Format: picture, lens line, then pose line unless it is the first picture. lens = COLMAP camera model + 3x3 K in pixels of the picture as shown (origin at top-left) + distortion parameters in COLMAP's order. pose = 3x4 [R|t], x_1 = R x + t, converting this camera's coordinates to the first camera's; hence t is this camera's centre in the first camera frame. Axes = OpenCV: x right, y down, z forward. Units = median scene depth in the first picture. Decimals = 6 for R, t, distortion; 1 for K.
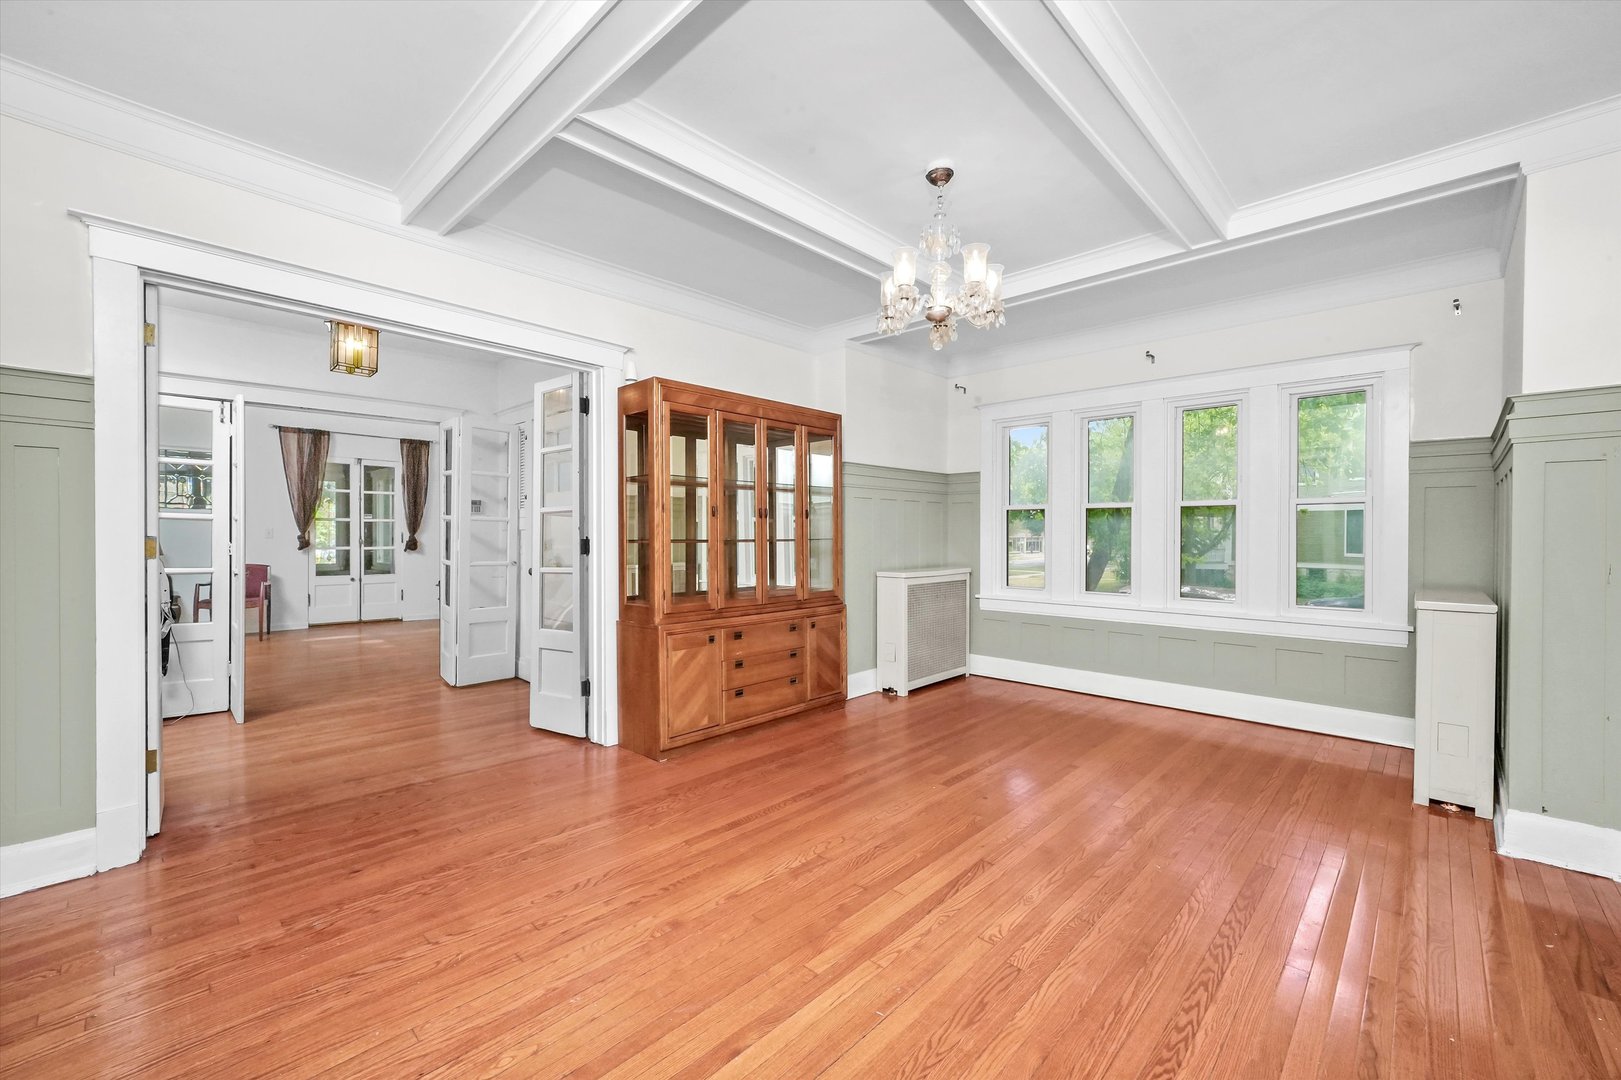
lens RADIAL K [[661.2, 0, 816.8], [0, 661.2, 538.1], [0, 0, 1]] dist [-0.001819, 0.002638]
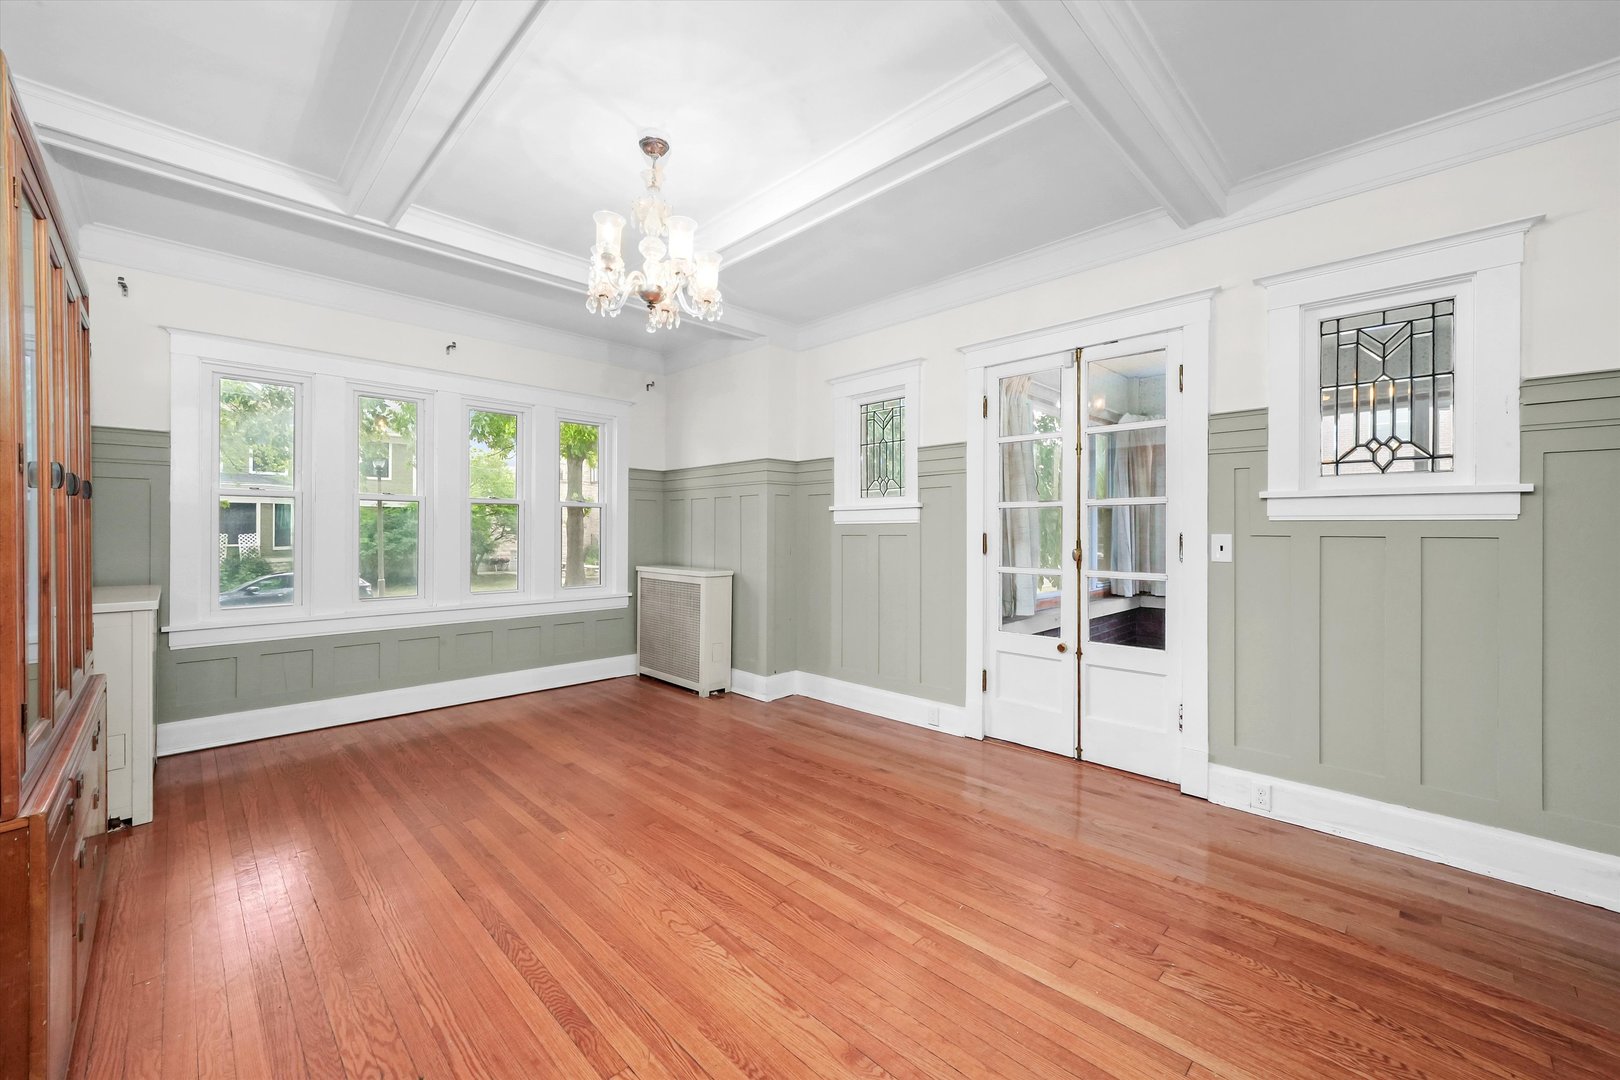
lens RADIAL K [[631.8, 0, 813.0], [0, 631.8, 528.8], [0, 0, 1]] dist [-0.000918, 0.000019]
pose [[0.025634, 0.000934, 0.999671, -0.532274], [0.001759, 0.999998, -0.000980, -0.007756], [-0.999670, 0.001784, 0.025632, 0.585015]]
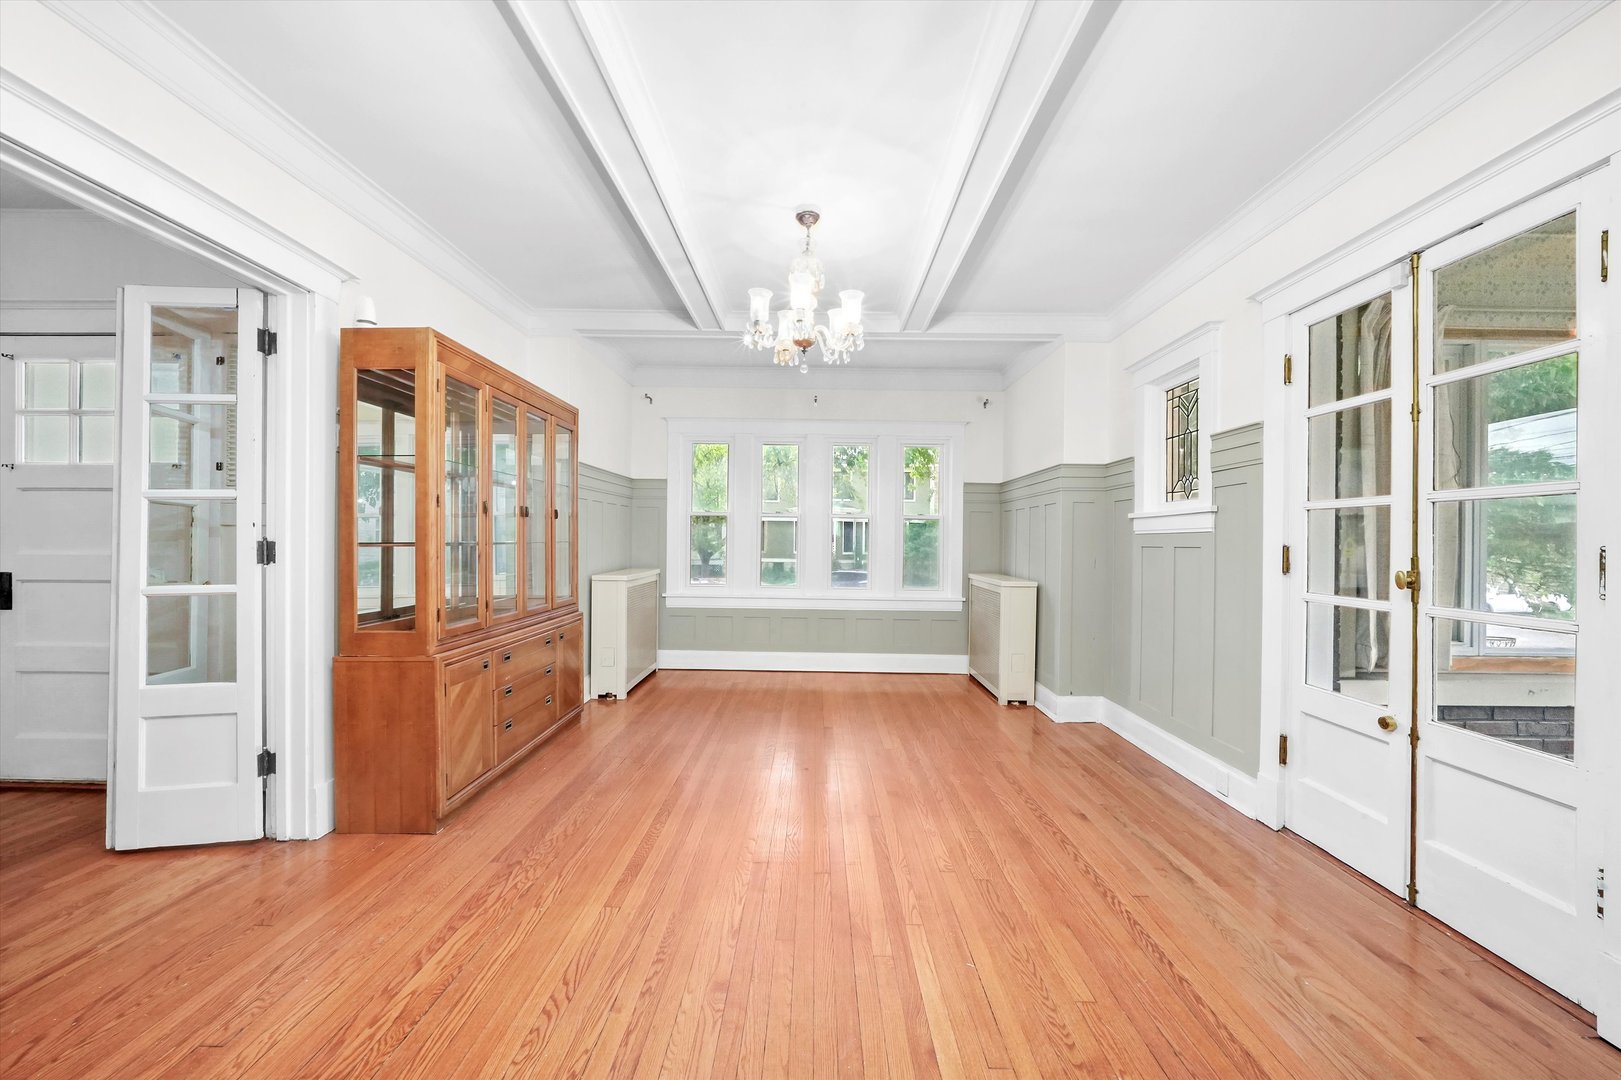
lens RADIAL K [[599.3, 0, 810.5], [0, 599.3, 540.0], [0, 0, 1]] dist [-0.008644, 0.000218]
pose [[0.734920, 0.005006, 0.678136, -0.378731], [-0.006007, 0.999982, -0.000872, -0.003259], [-0.678128, -0.003432, 0.734936, 0.196117]]
